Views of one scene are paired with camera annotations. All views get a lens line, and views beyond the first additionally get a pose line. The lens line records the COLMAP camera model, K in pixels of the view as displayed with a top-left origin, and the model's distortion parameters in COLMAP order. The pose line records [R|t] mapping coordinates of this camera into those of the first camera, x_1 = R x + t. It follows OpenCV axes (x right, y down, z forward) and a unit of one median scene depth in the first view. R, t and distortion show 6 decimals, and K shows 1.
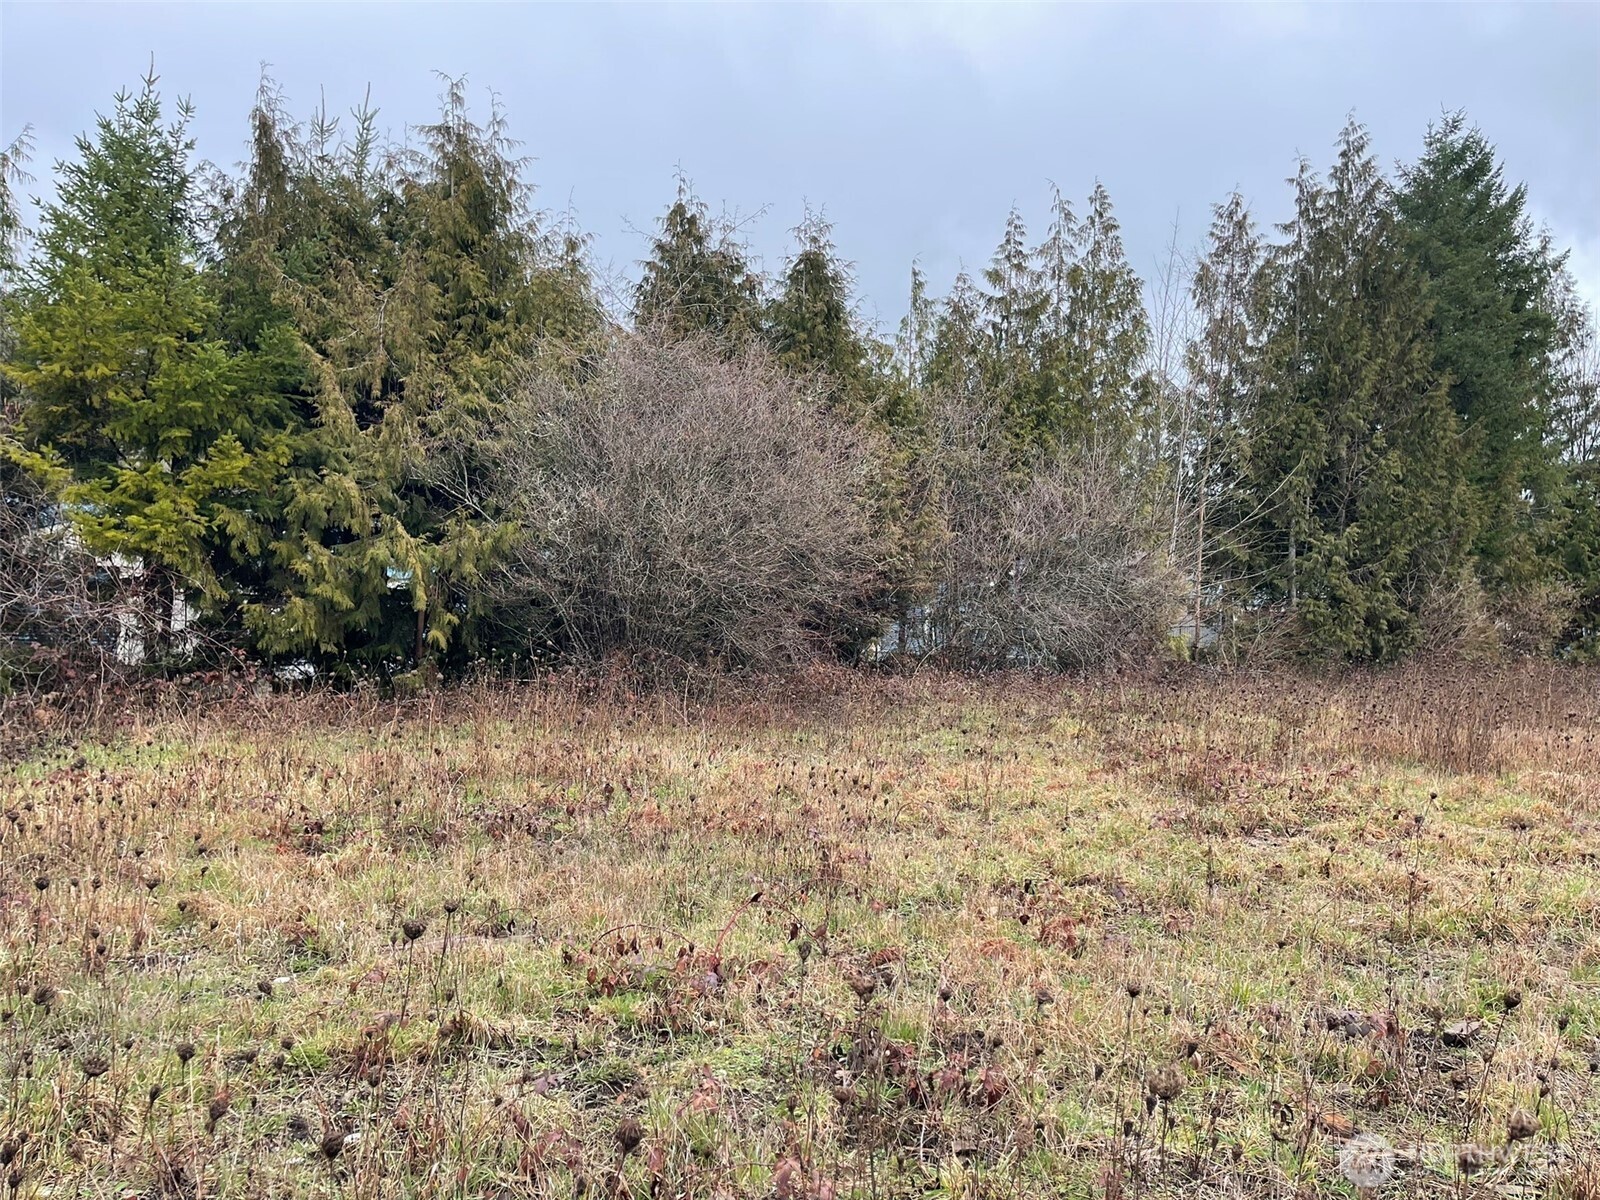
lens RADIAL K [[1194.2, 0, 795.2], [0, 1194.2, 593.2], [0, 0, 1]] dist [0.074595, -0.087483]
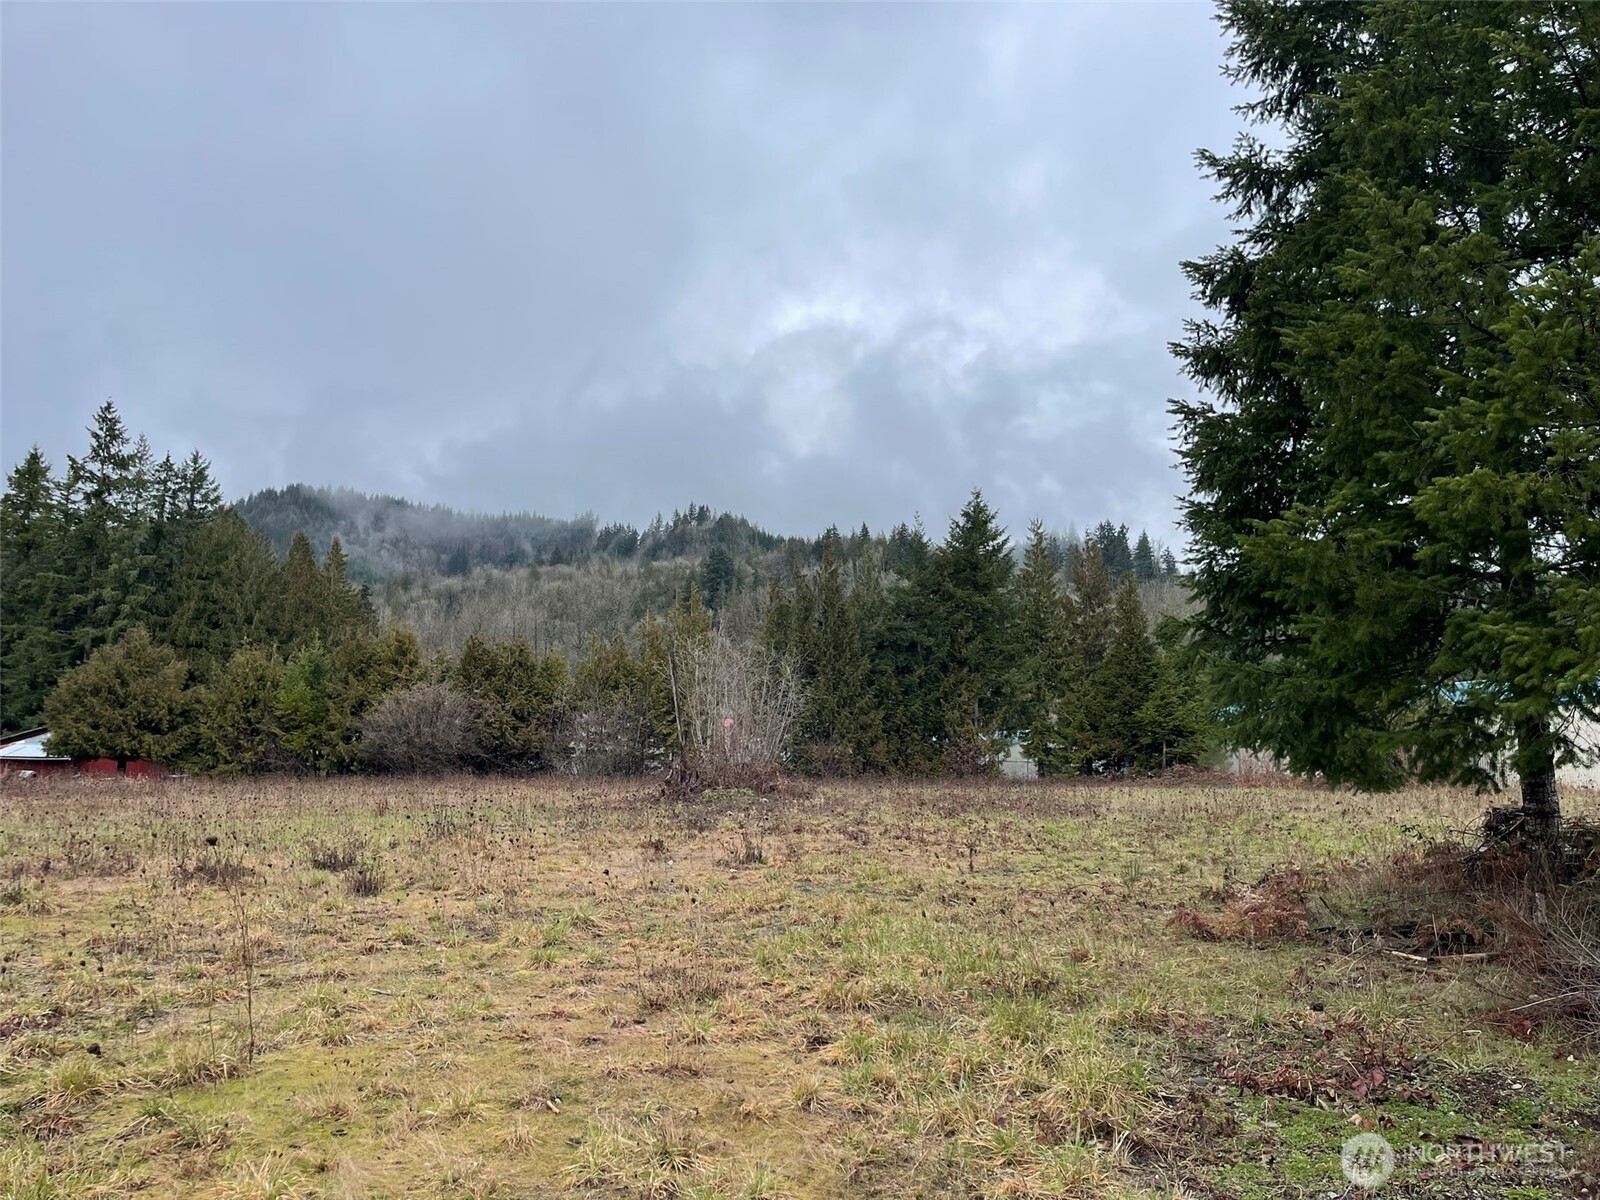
lens RADIAL K [[1194.2, 0, 794.1], [0, 1194.2, 612.7], [0, 0, 1]] dist [0.074595, -0.087483]
pose [[0.897119, -0.070904, -0.436061, 3.049877], [0.023949, 0.993391, -0.112255, 0.007172], [0.441139, 0.090263, 0.892888, -2.201588]]
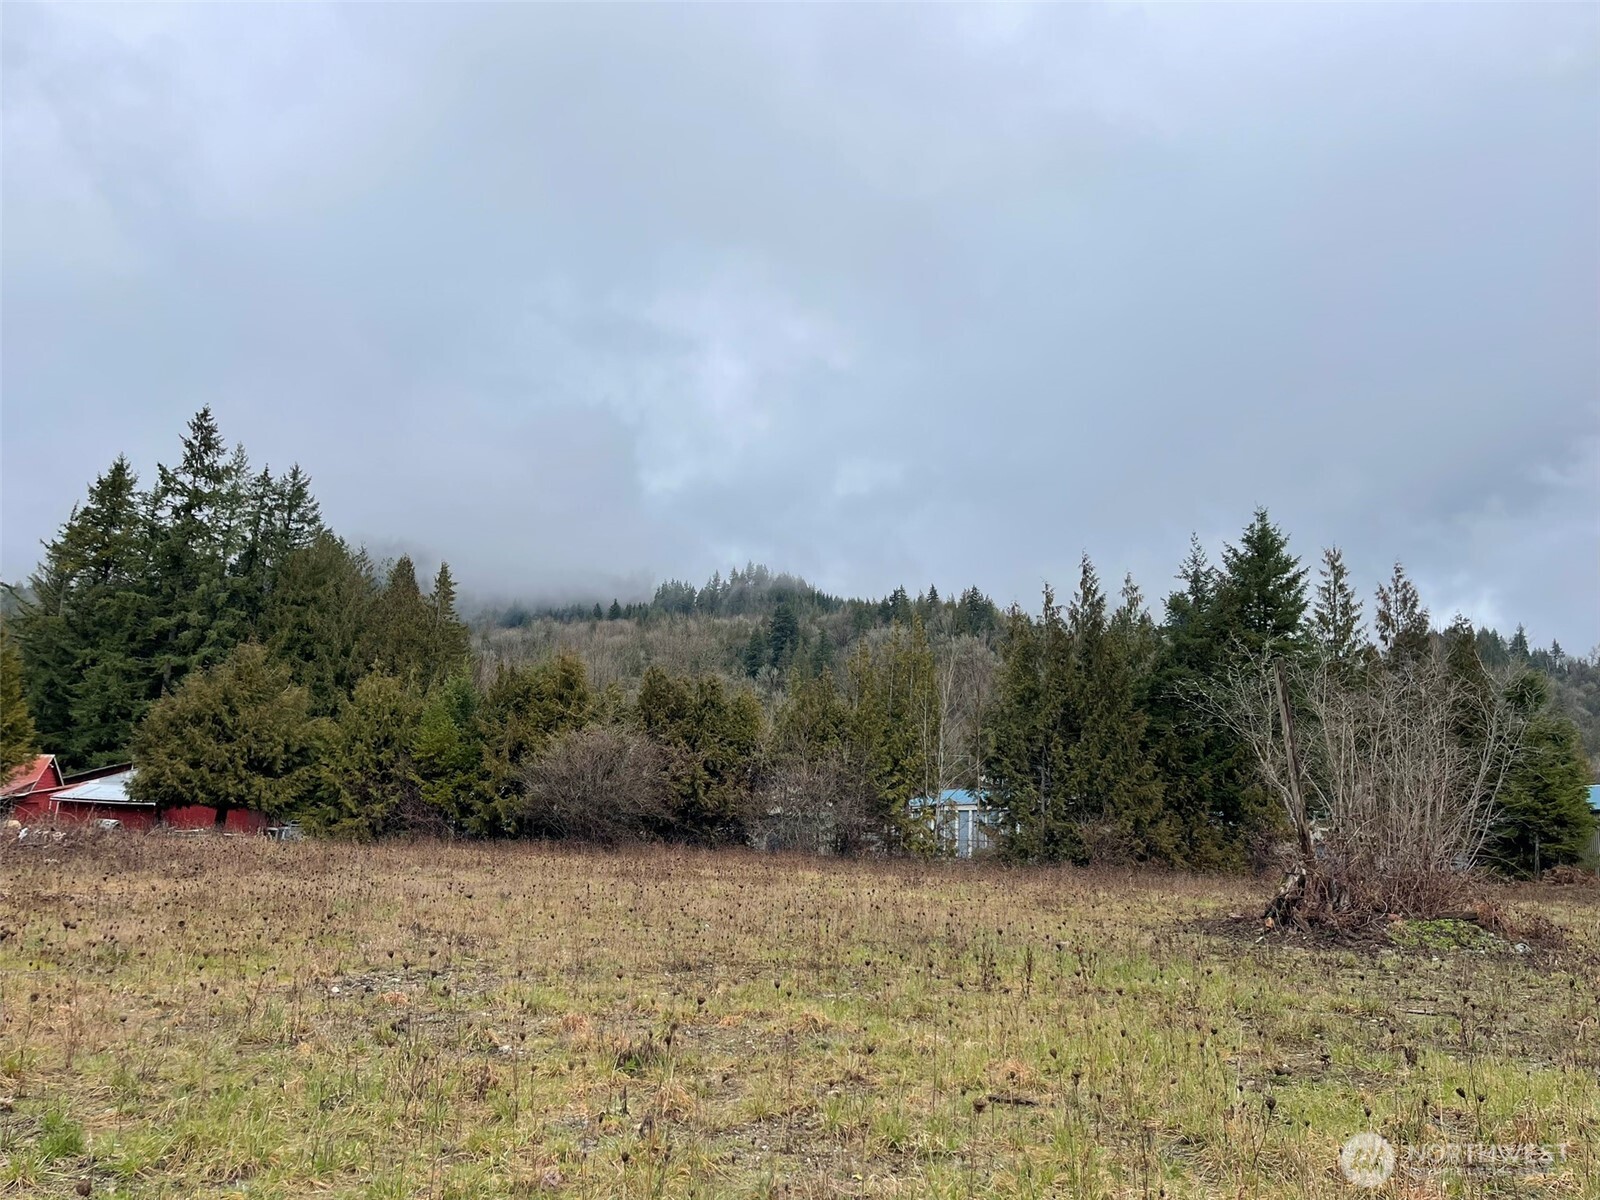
lens RADIAL K [[1194.2, 0, 792.5], [0, 1194.2, 603.9], [0, 0, 1]] dist [0.074595, -0.087483]
pose [[0.882095, -0.070817, -0.465719, 2.016788], [-0.012271, 0.984846, -0.172997, -0.011594], [0.470912, 0.158314, 0.867858, -1.642064]]
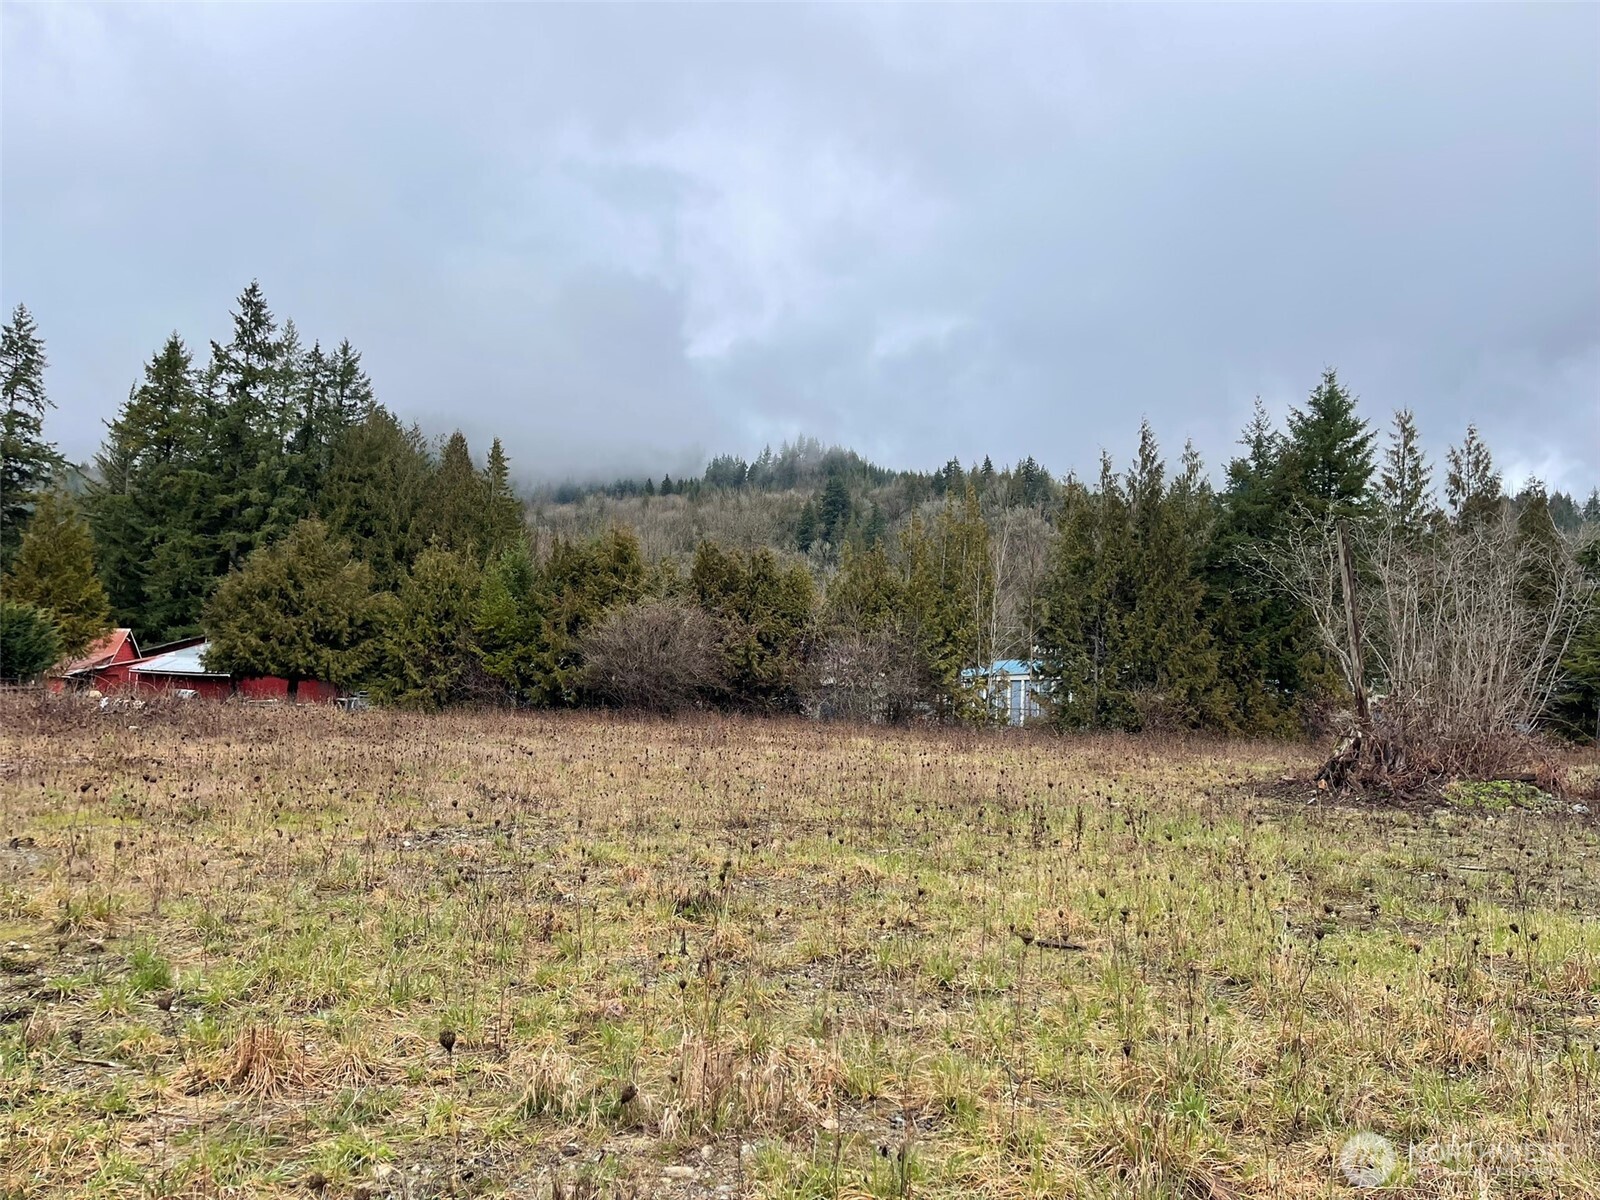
lens RADIAL K [[1194.2, 0, 795.7], [0, 1194.2, 605.5], [0, 0, 1]] dist [0.074595, -0.087483]
pose [[0.861684, -0.026571, -0.506750, 2.015811], [-0.008494, 0.997733, -0.066759, -0.006820], [0.507375, 0.061829, 0.859505, -1.638568]]
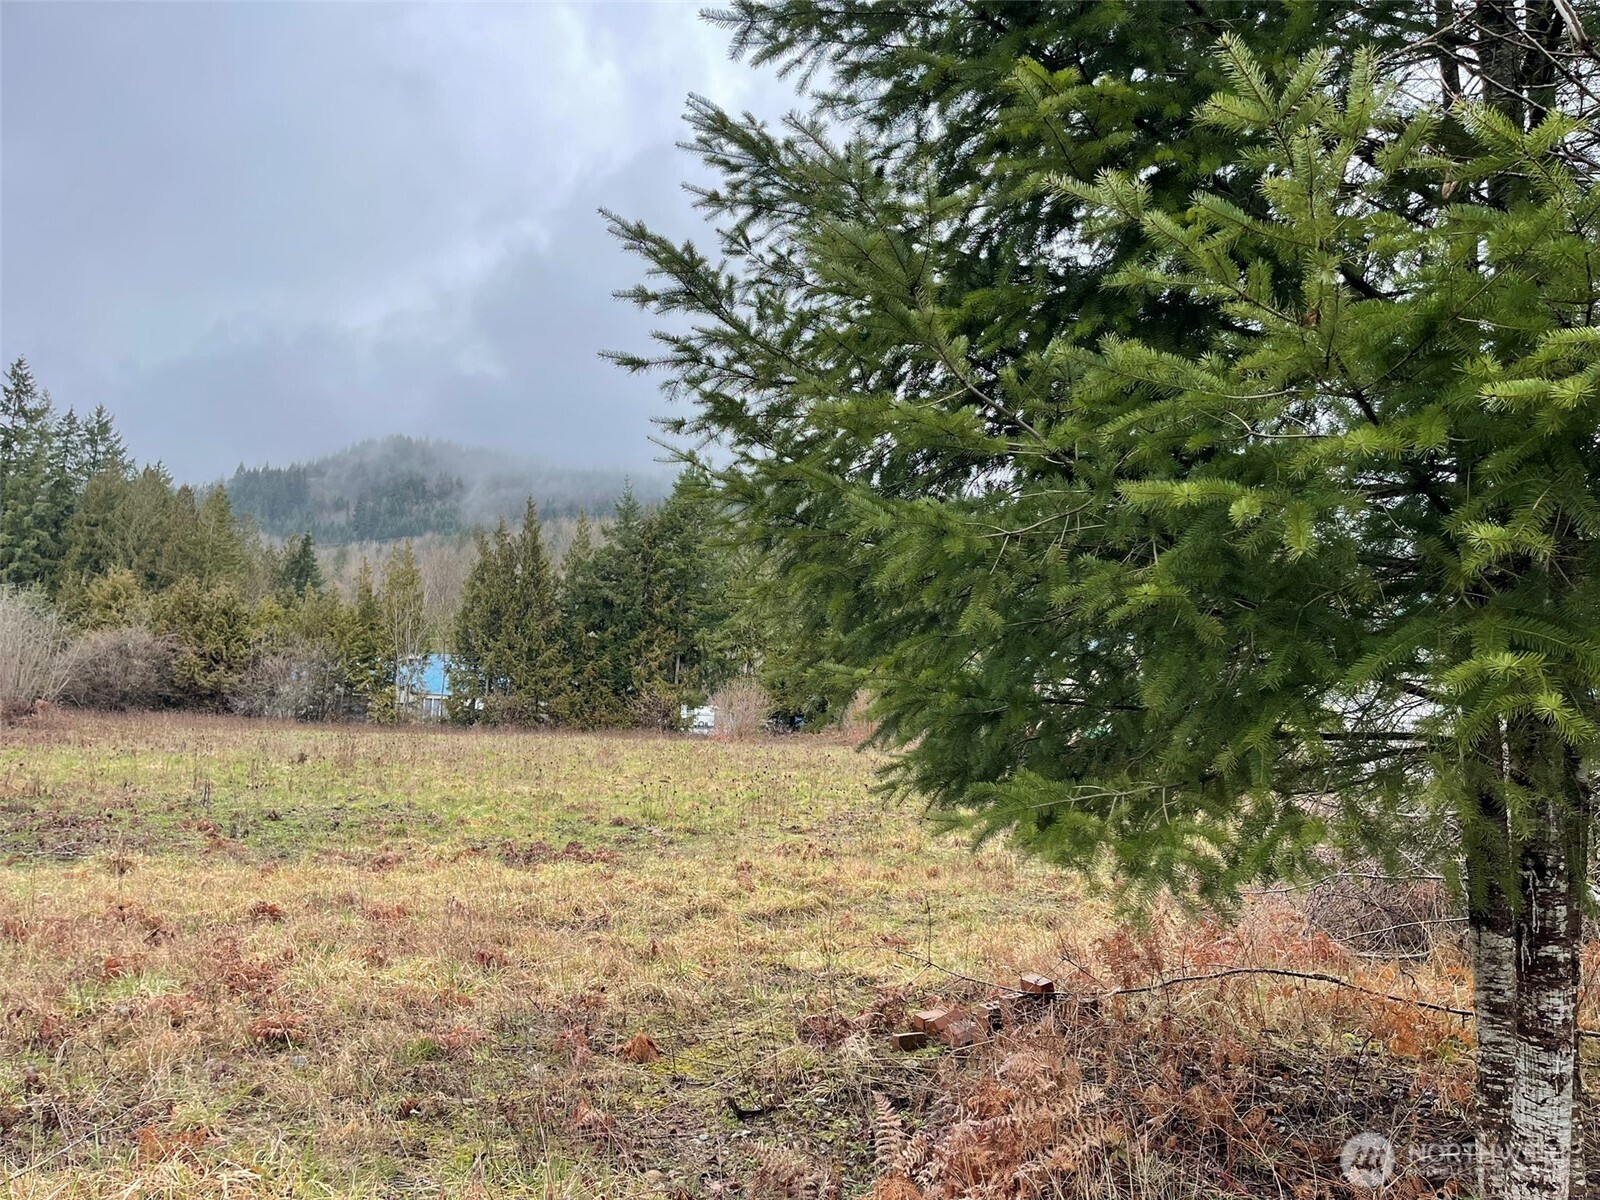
lens RADIAL K [[1194.2, 0, 802.3], [0, 1194.2, 605.1], [0, 0, 1]] dist [0.074595, -0.087483]
pose [[0.859515, -0.036098, -0.509834, 4.704021], [-0.006993, 0.996579, -0.082351, 0.029623], [0.511063, 0.074347, 0.856322, -1.583331]]
